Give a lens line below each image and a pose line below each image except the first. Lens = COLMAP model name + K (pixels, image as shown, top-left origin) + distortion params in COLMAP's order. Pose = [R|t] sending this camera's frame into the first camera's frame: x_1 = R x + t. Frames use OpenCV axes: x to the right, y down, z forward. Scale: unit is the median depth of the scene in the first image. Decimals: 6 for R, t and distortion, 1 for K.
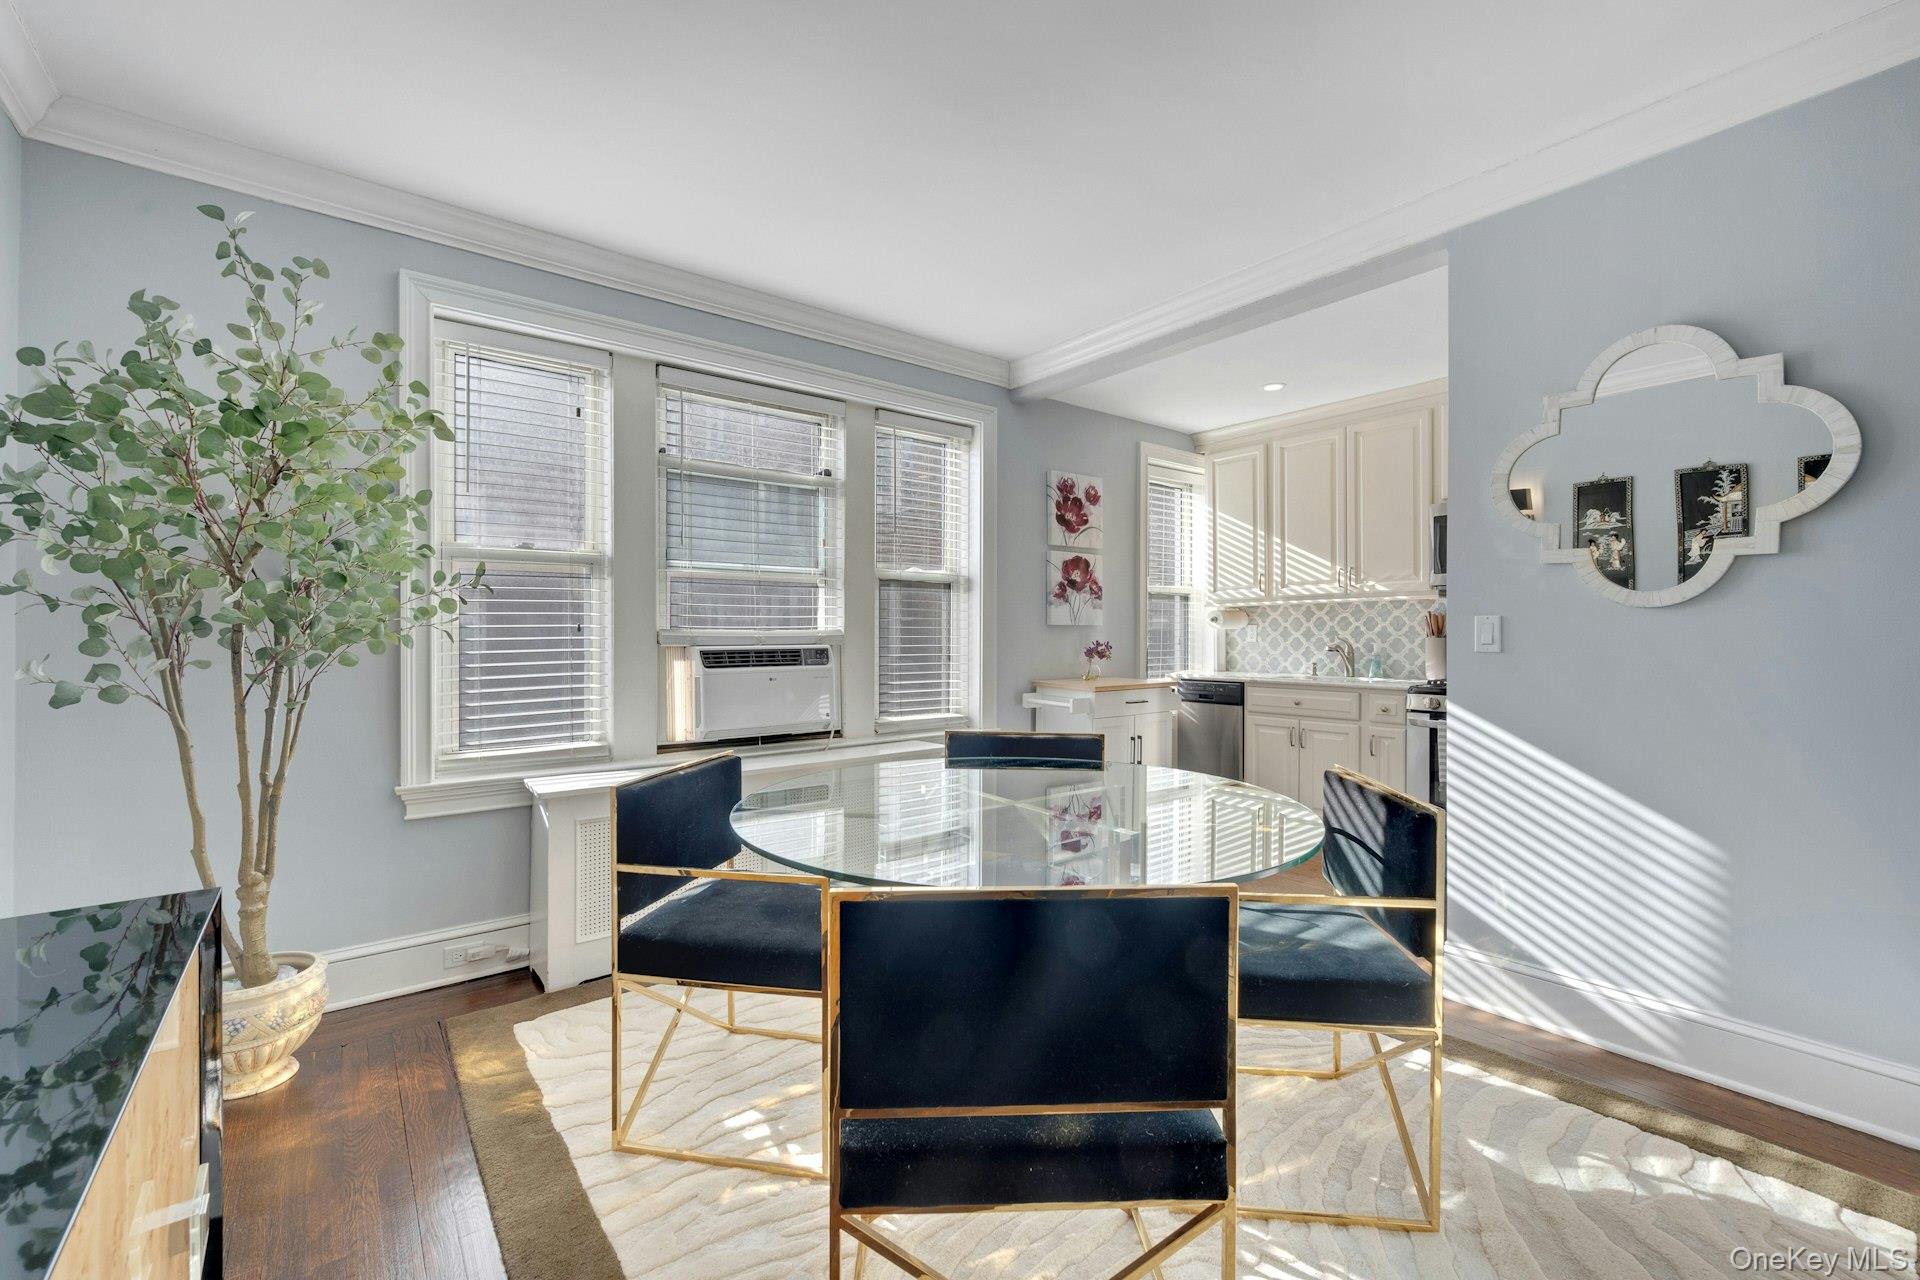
lens RADIAL K [[794.7, 0, 1011.6], [0, 794.7, 640.5], [0, 0, 1]] dist [-0.000670, -0.000452]
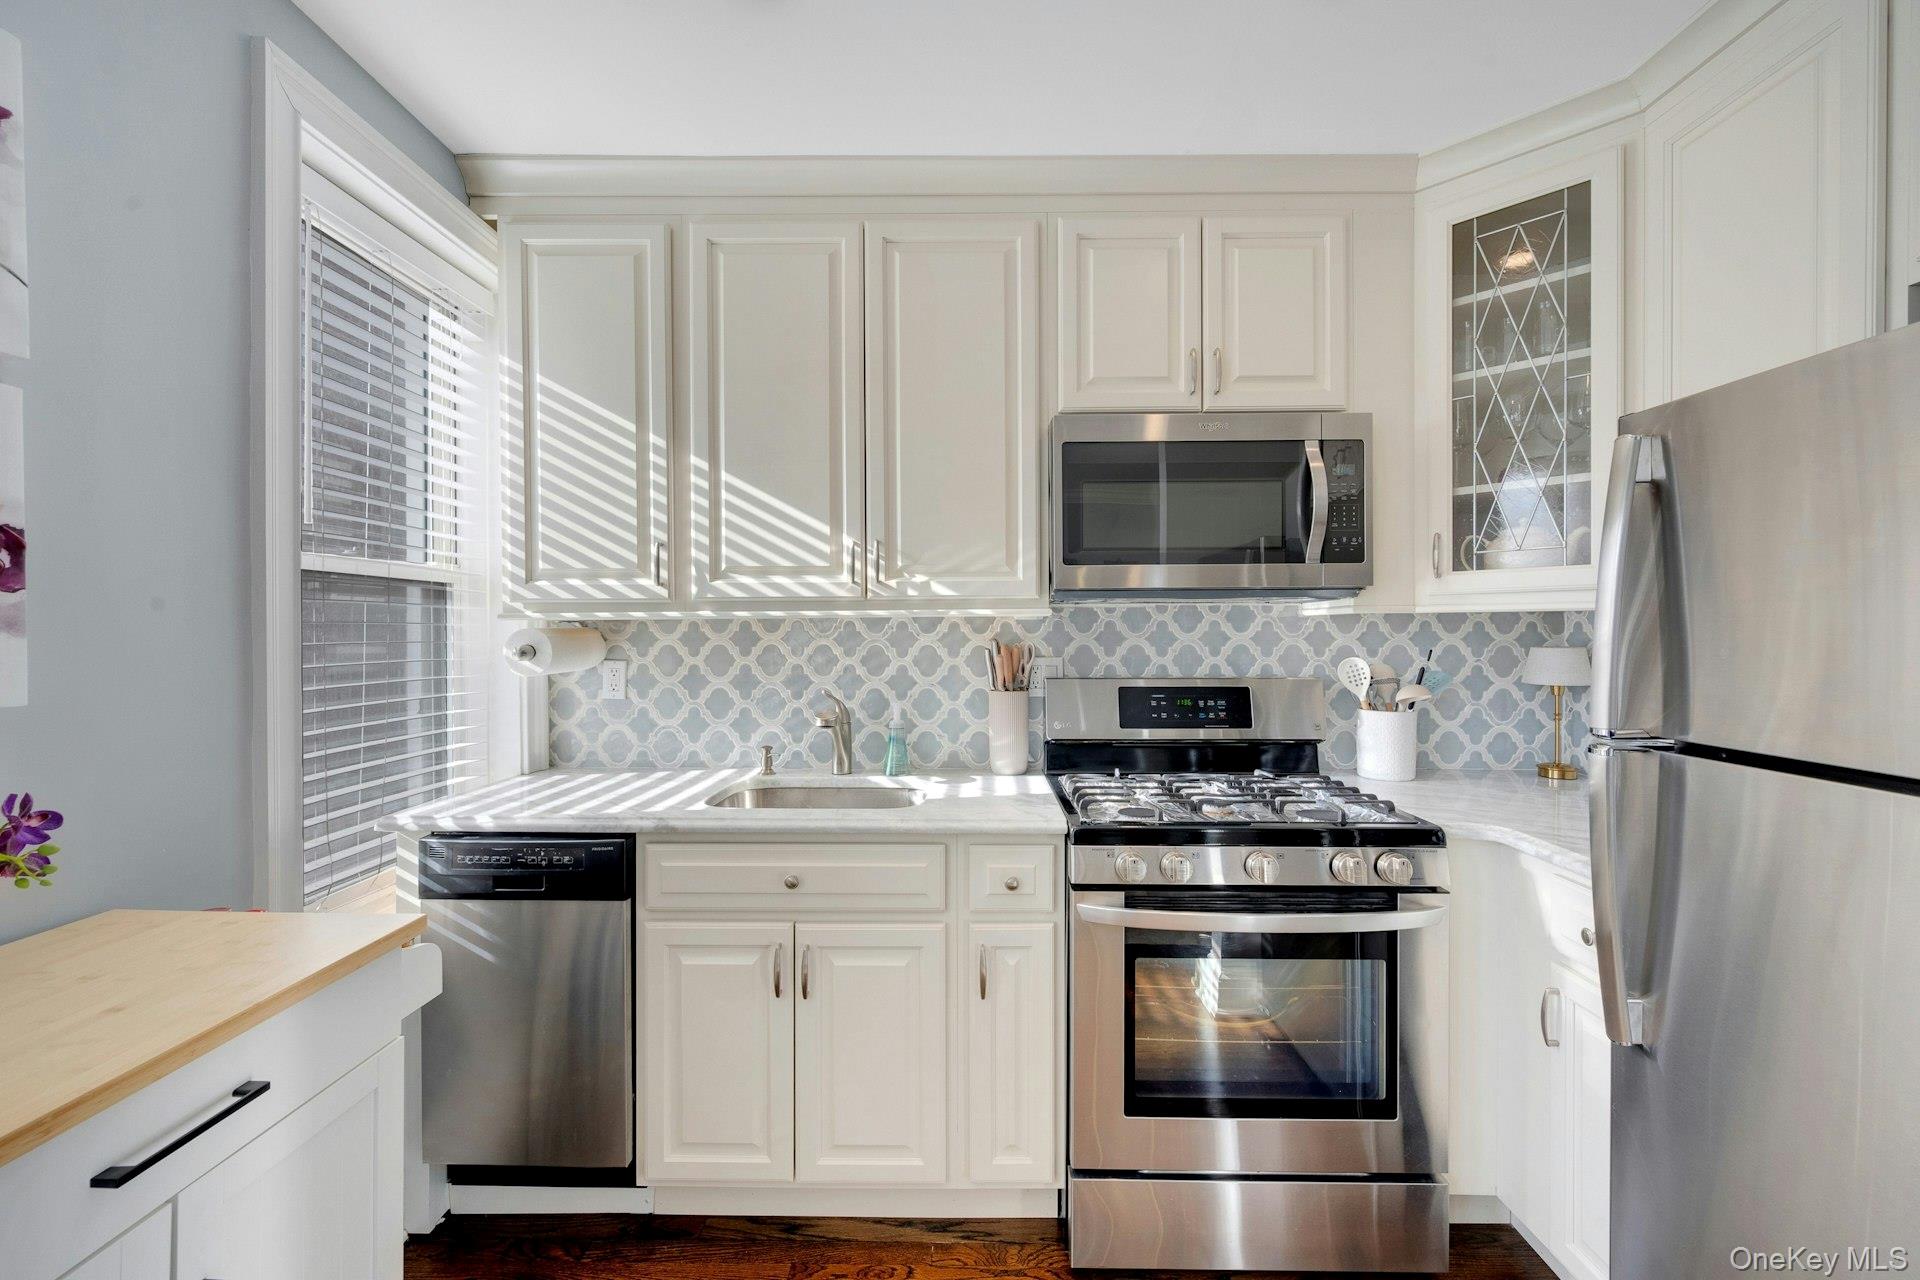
lens RADIAL K [[794.7, 0, 941.2], [0, 794.7, 641.8], [0, 0, 1]] dist [-0.000670, -0.000452]
pose [[0.698237, -0.006095, 0.715841, 0.130292], [0.005411, 0.999980, 0.003236, -0.035060], [-0.715846, 0.001614, 0.698256, 0.642951]]
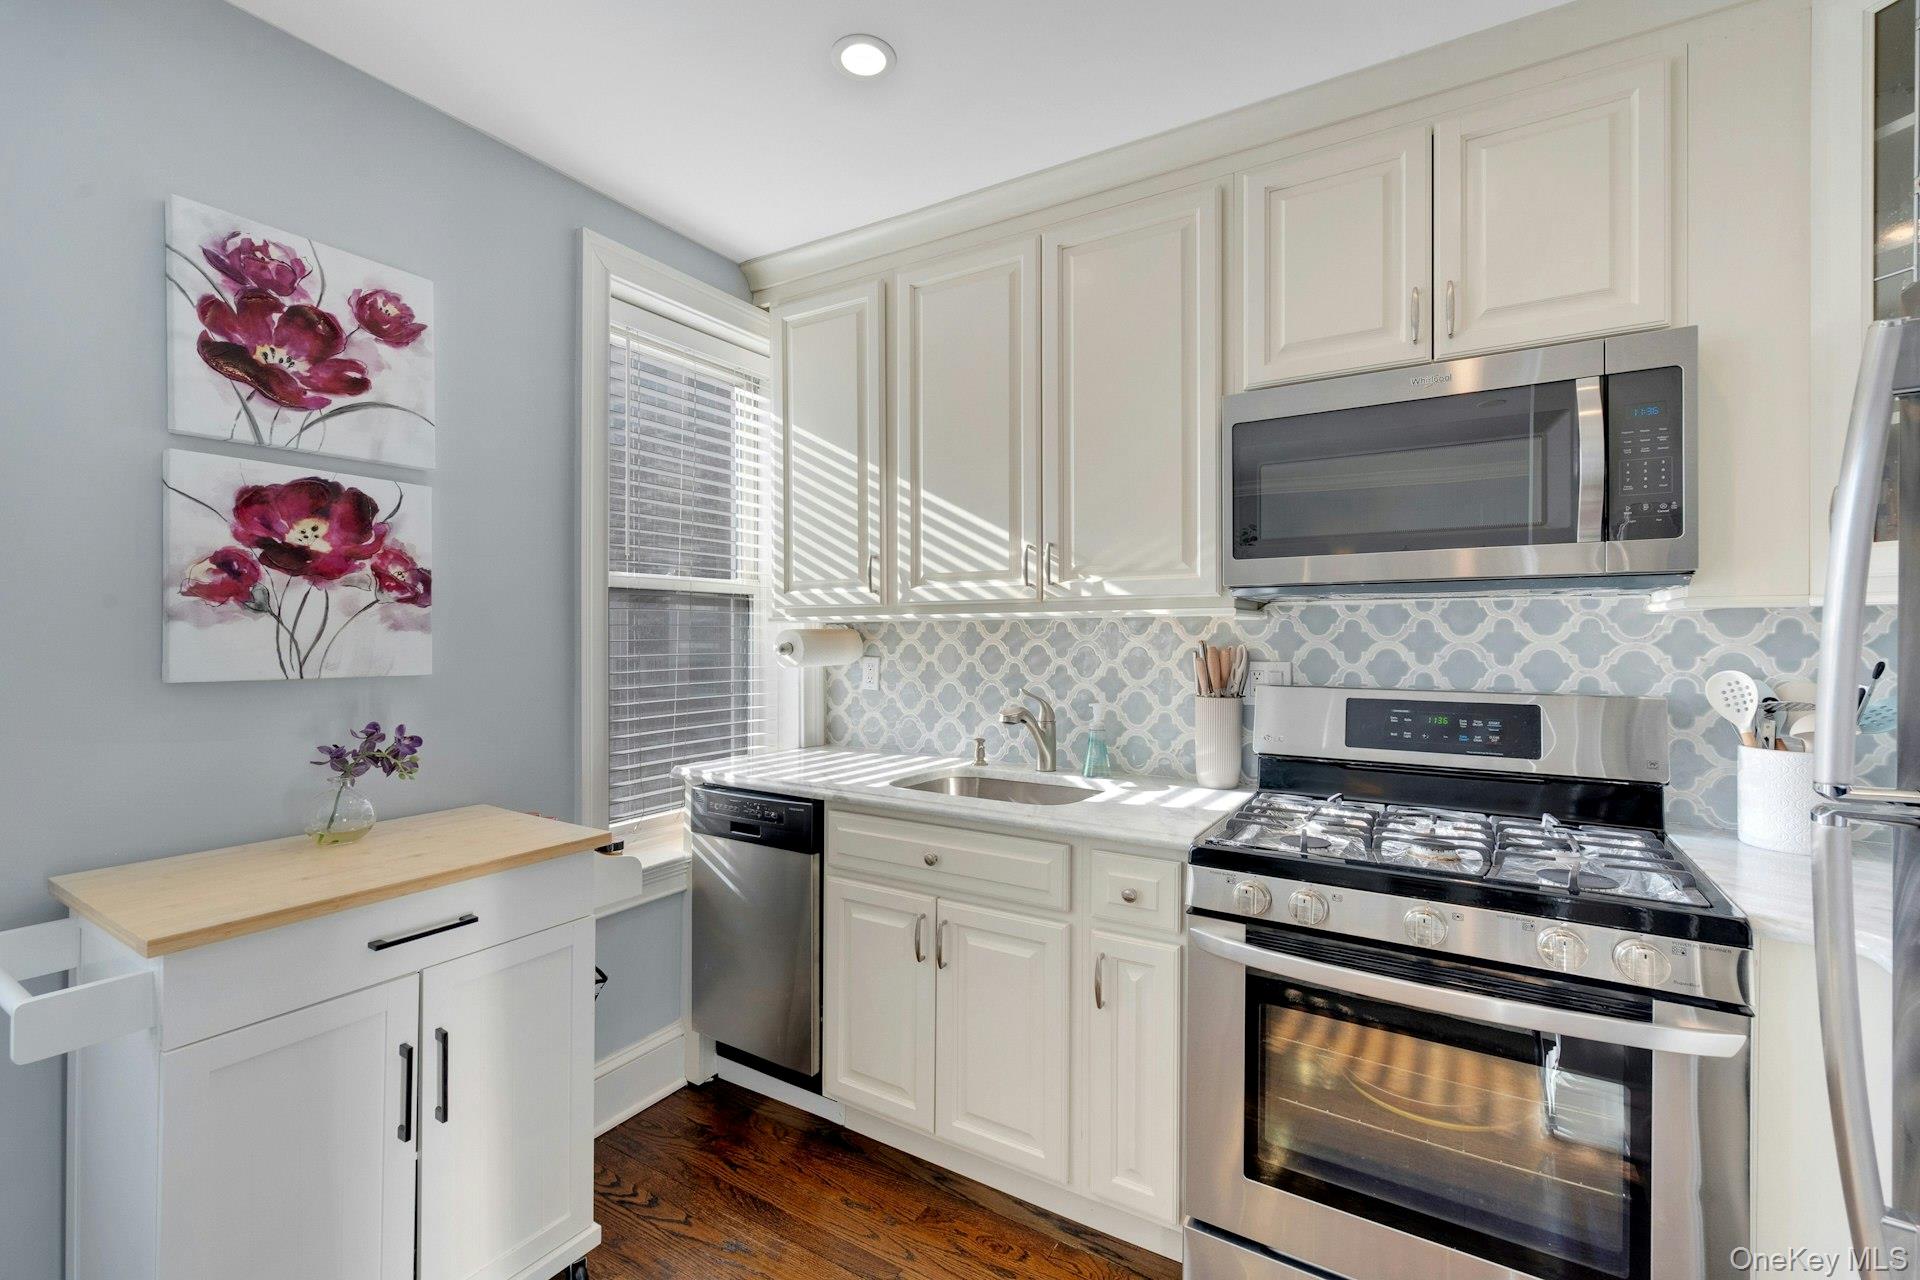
lens RADIAL K [[794.7, 0, 934.9], [0, 794.7, 641.2], [0, 0, 1]] dist [-0.000670, -0.000452]
pose [[0.965055, 0.003175, 0.262029, 0.236879], [-0.003030, 0.999995, -0.000959, -0.033966], [-0.262031, 0.000132, 0.965060, 0.560953]]
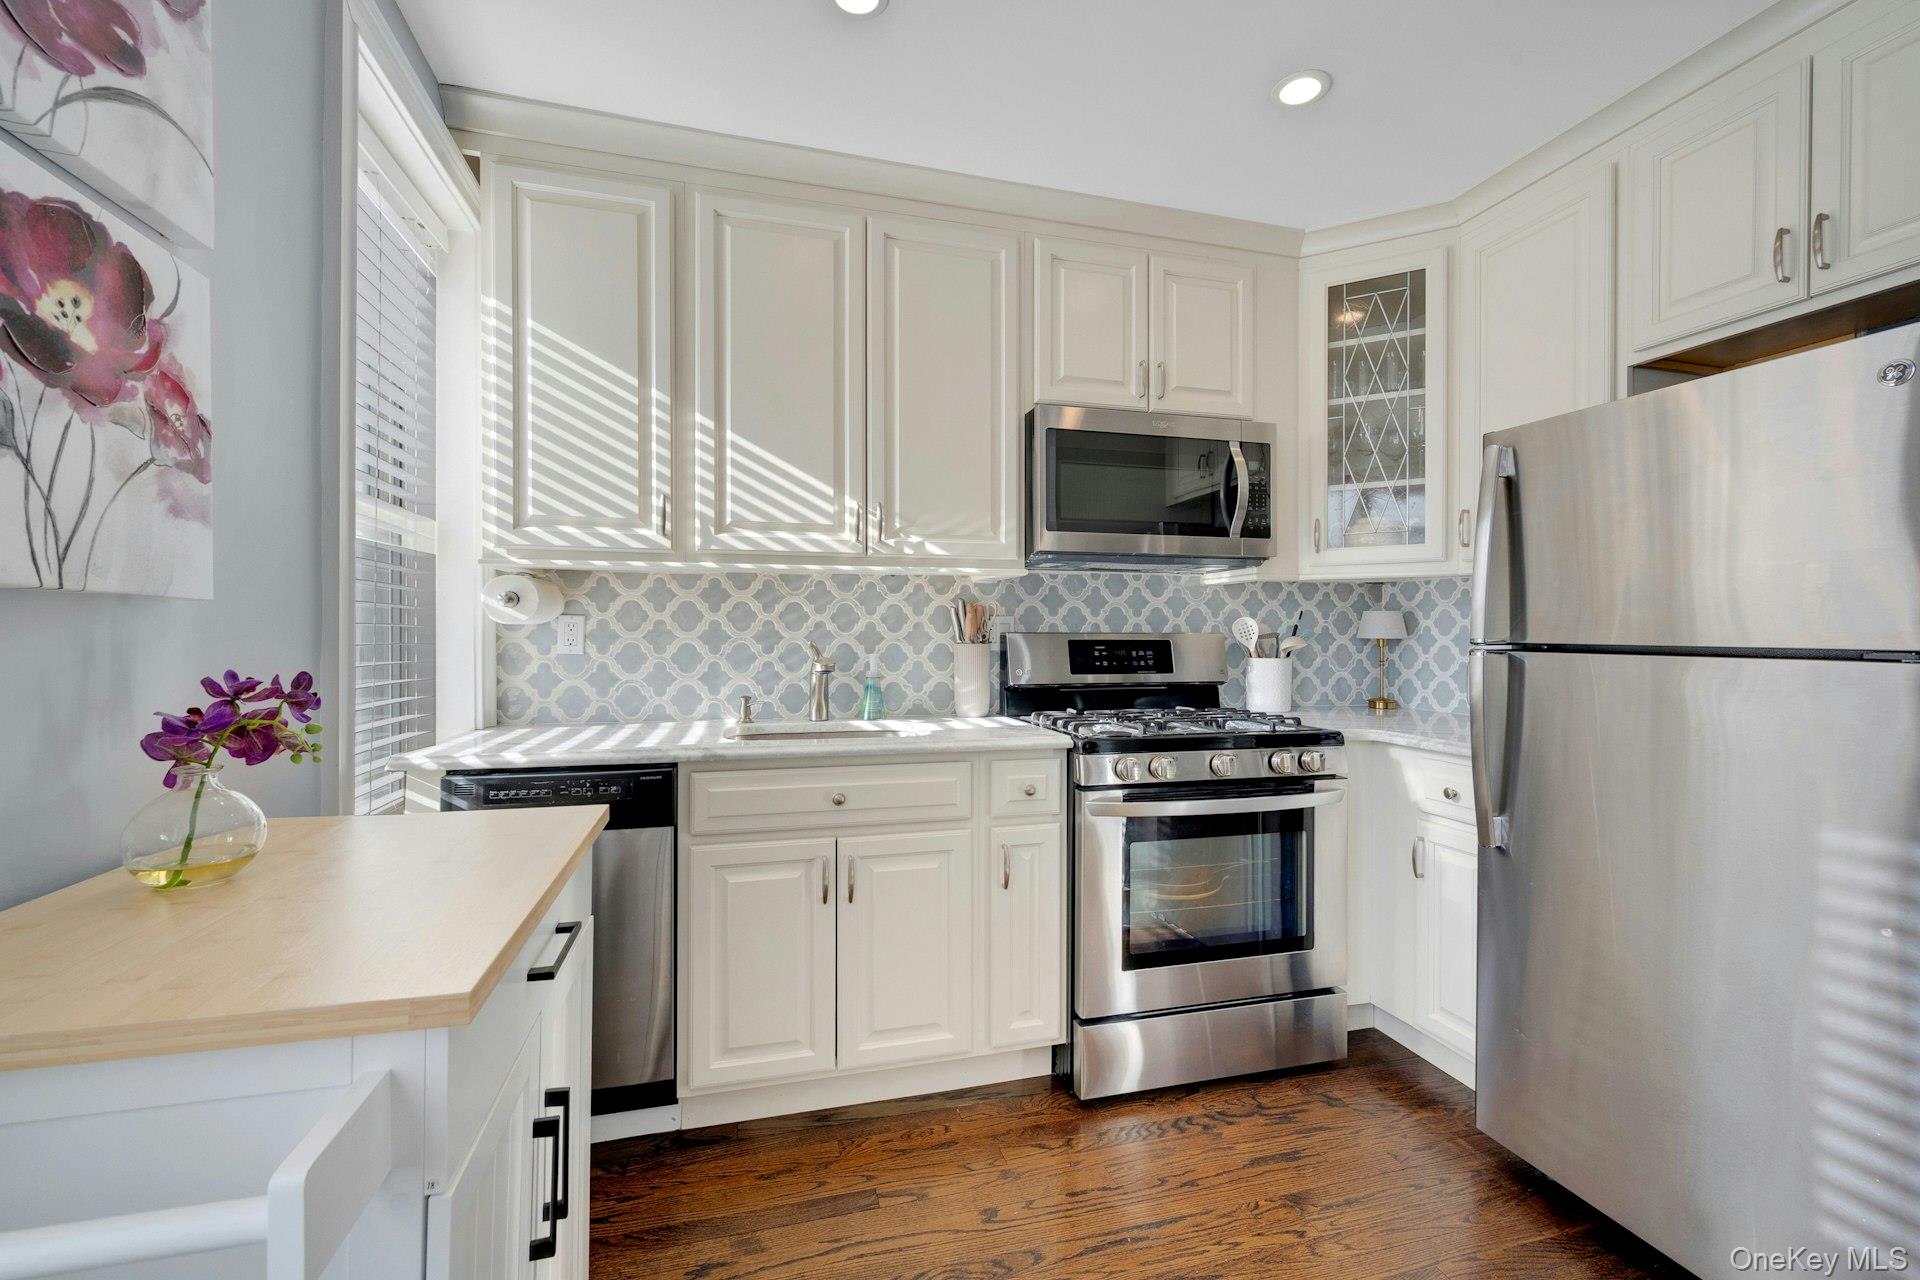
lens RADIAL K [[794.7, 0, 947.8], [0, 794.7, 633.8], [0, 0, 1]] dist [-0.000670, -0.000452]
pose [[0.488415, 0.006157, 0.872590, 0.021669], [-0.006194, 0.999974, -0.003589, -0.009613], [-0.872590, -0.003652, 0.488440, 0.695374]]
